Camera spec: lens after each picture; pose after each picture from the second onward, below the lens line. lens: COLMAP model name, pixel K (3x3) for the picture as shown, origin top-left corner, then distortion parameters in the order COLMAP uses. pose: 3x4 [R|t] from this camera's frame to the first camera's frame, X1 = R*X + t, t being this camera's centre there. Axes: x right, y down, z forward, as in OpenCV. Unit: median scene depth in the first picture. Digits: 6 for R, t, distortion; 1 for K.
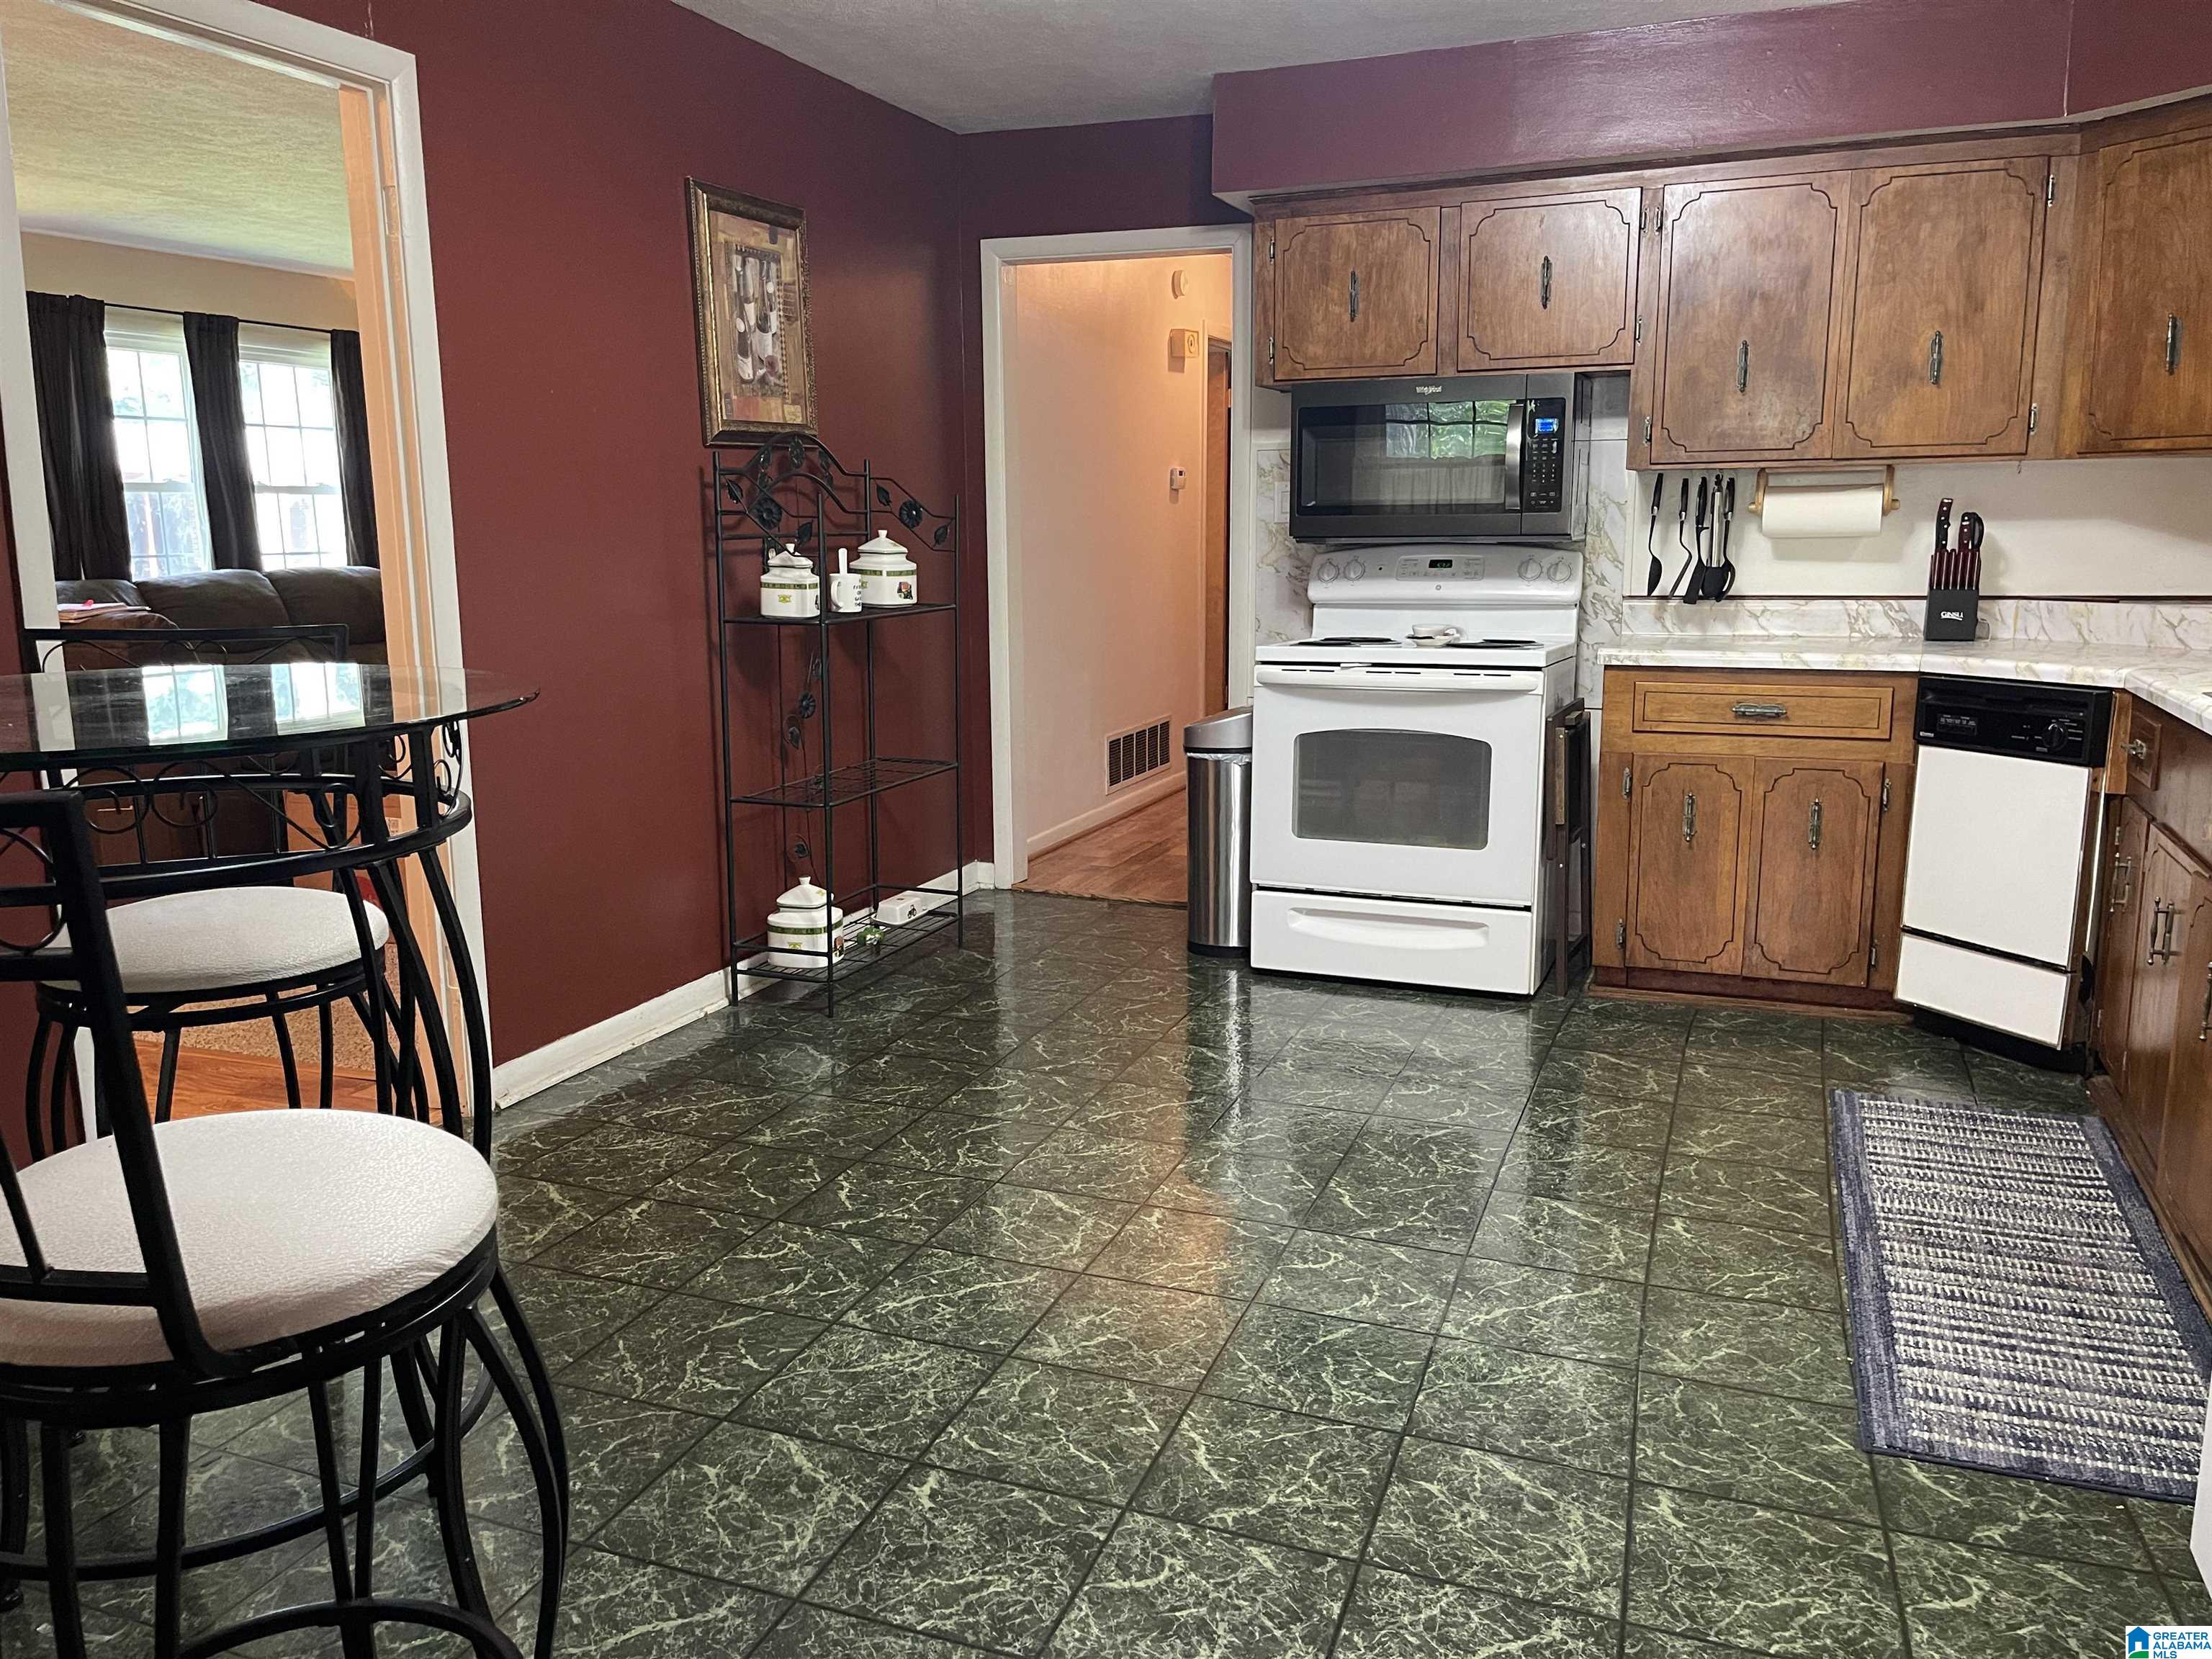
lens RADIAL K [[1651.5, 0, 1110.2], [0, 1651.5, 840.2], [0, 0, 1]] dist [0.055076, -0.064682]
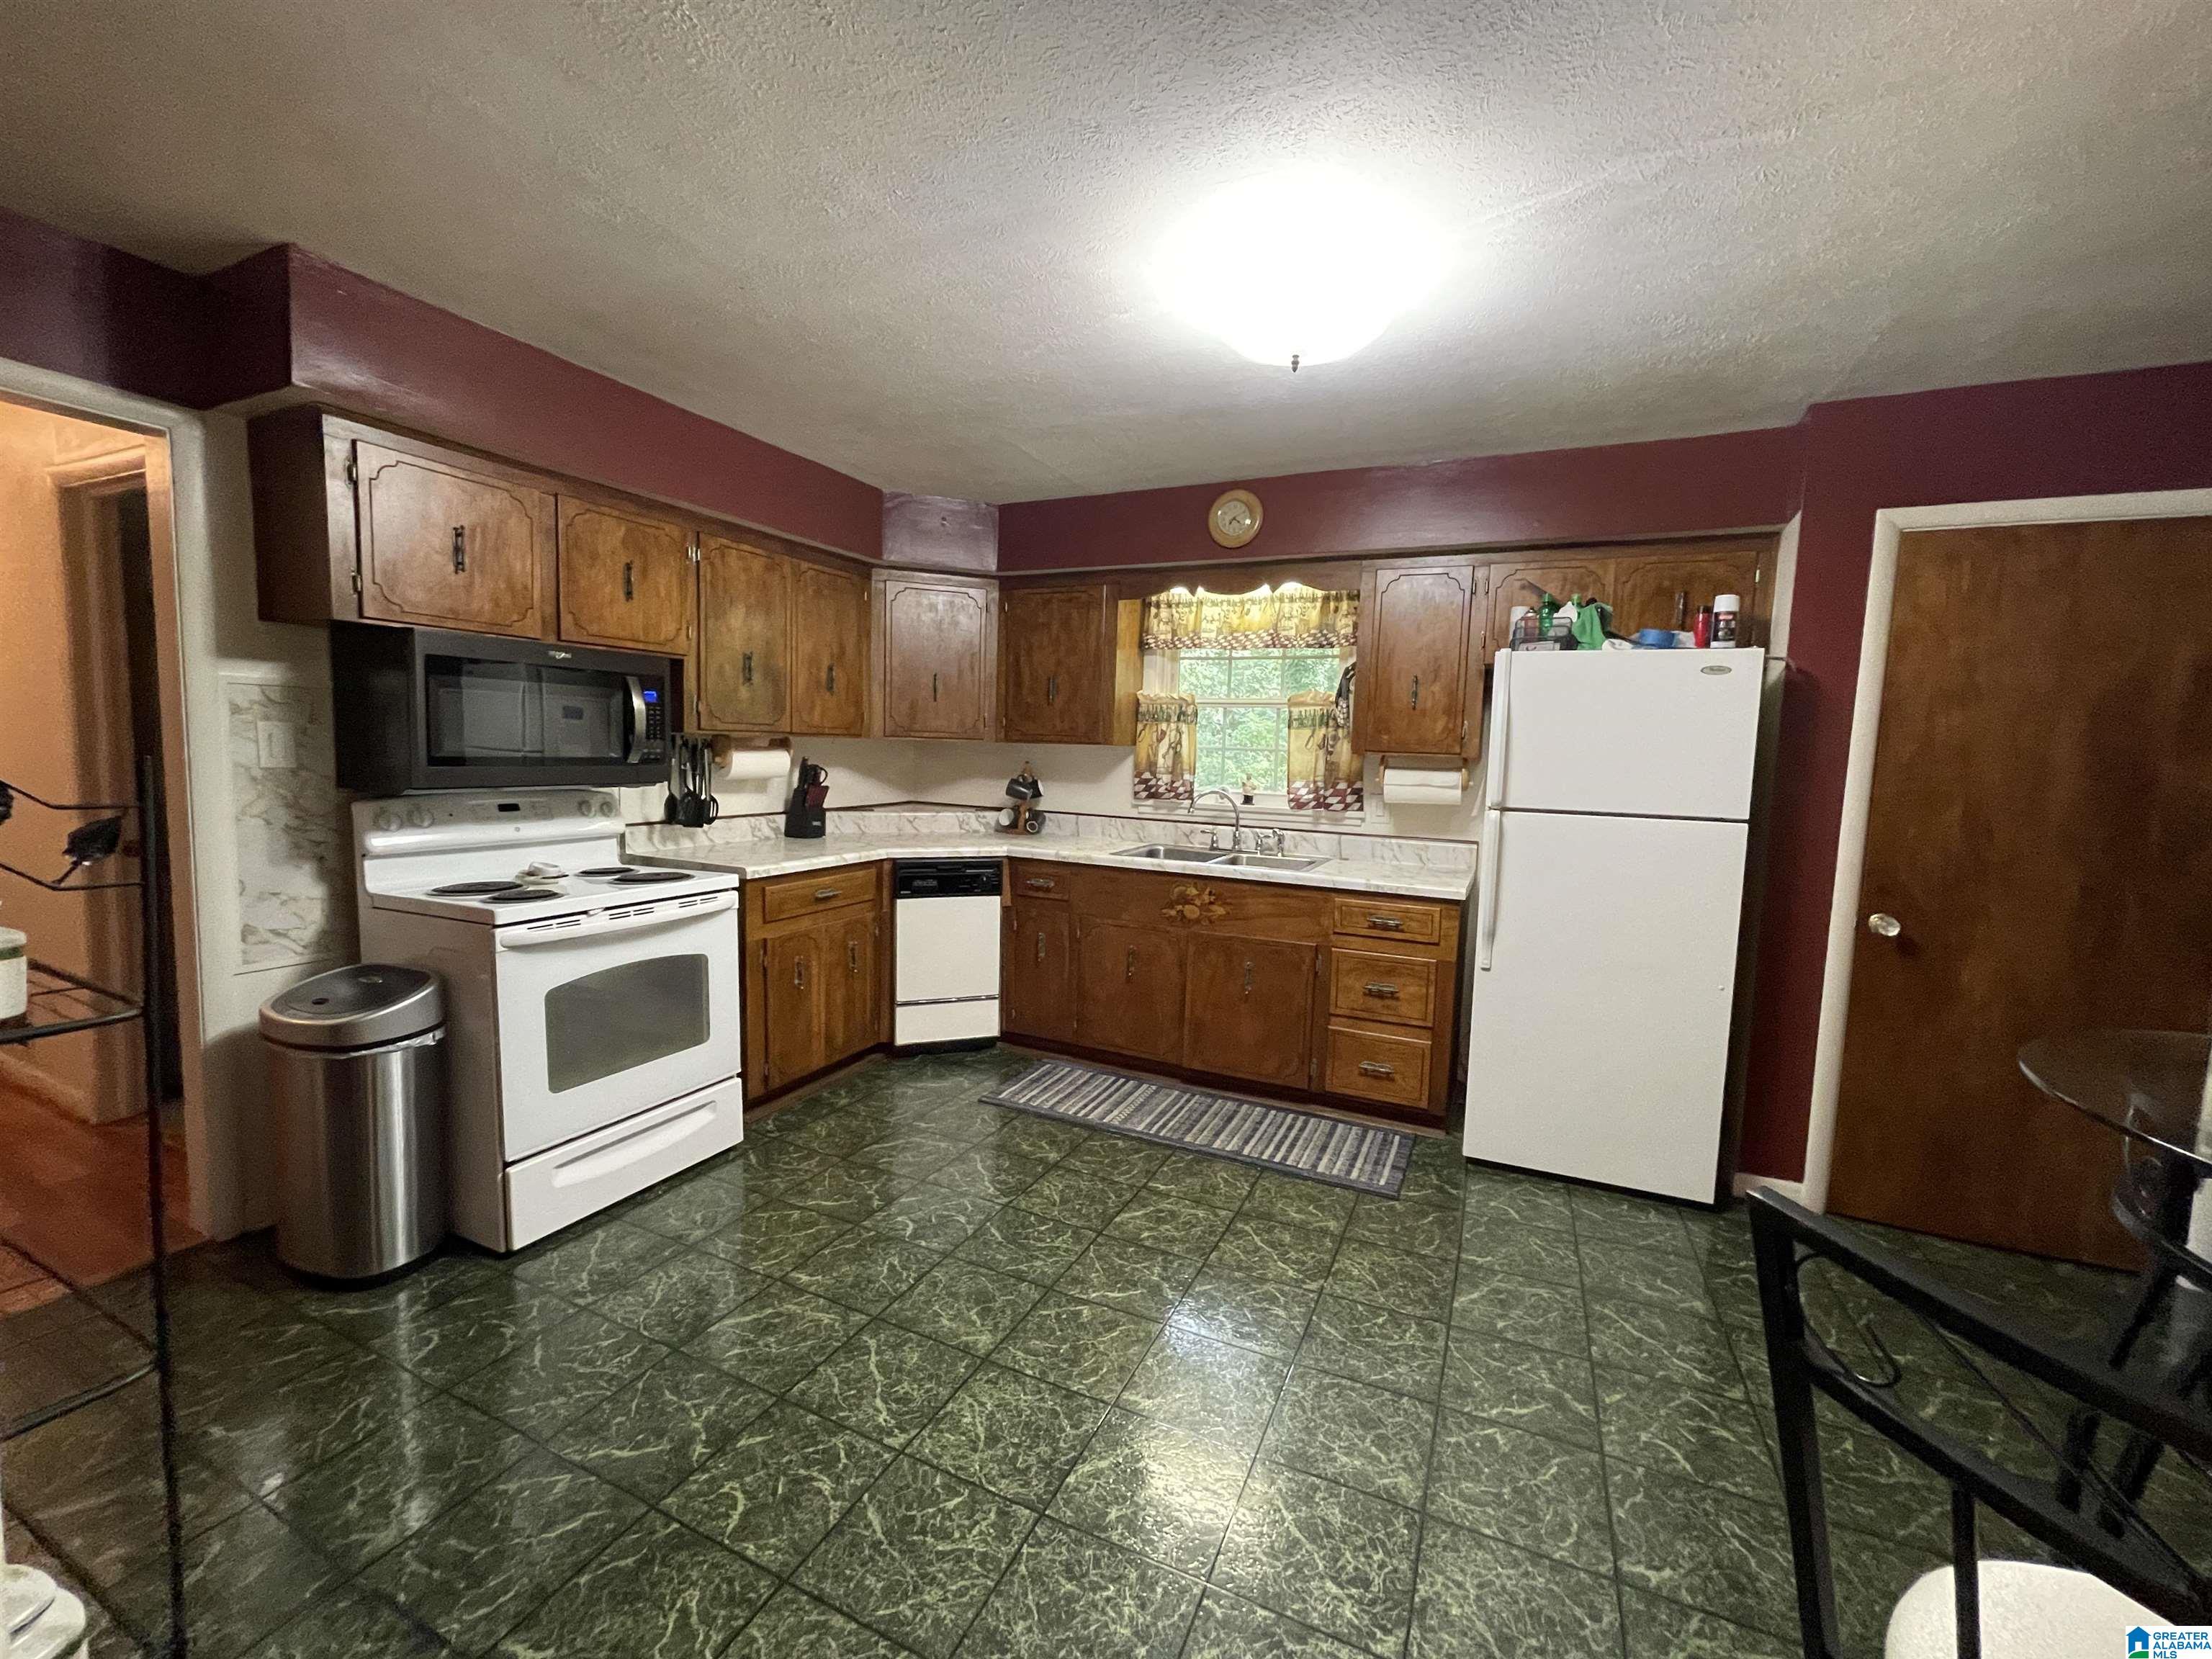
lens RADIAL K [[885.6, 0, 1113.3], [0, 885.6, 826.7], [0, 0, 1]] dist [-0.007583, 0.001531]
pose [[0.063098, -0.082117, 0.994623, -0.411428], [0.153472, 0.985553, 0.071632, -0.159832], [-0.986136, 0.148127, 0.074789, 0.675116]]
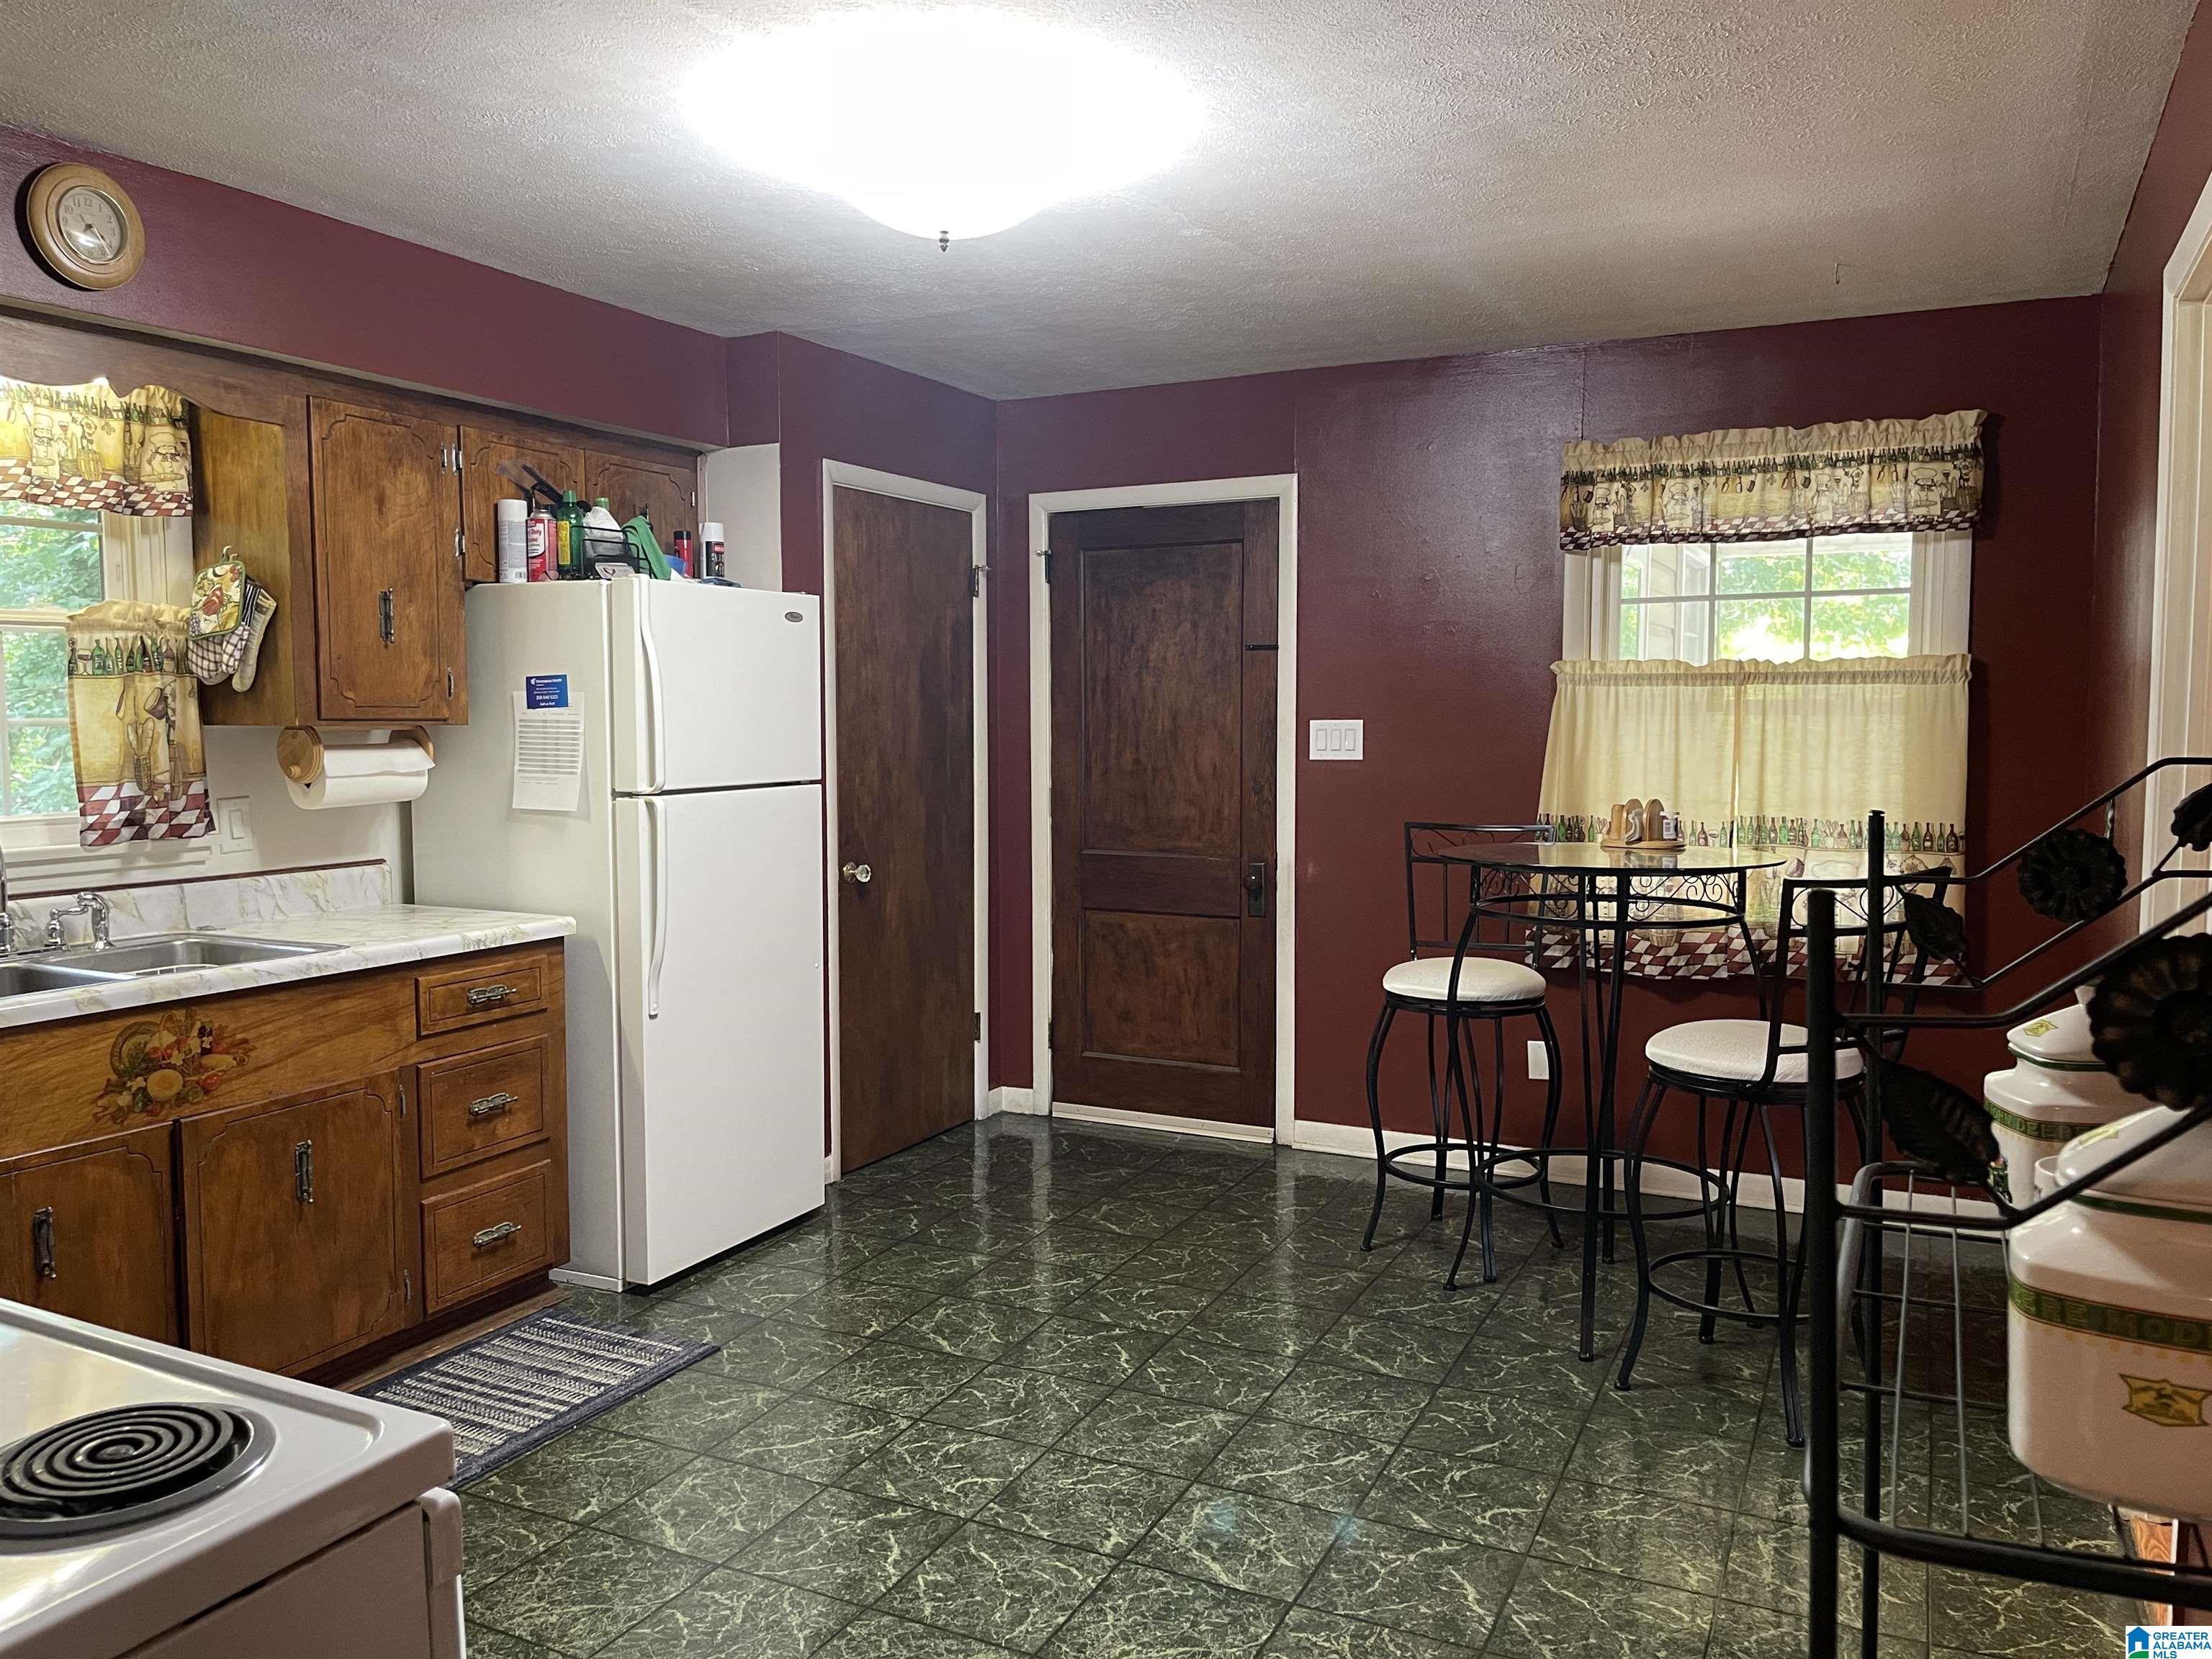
lens RADIAL K [[1651.5, 0, 1063.5], [0, 1651.5, 869.3], [0, 0, 1]] dist [0.055076, -0.064682]
pose [[-0.993437, -0.002062, 0.114364, -0.038575], [0.029838, 0.960547, 0.276514, -0.292335], [-0.110422, 0.278111, -0.954181, 1.323063]]
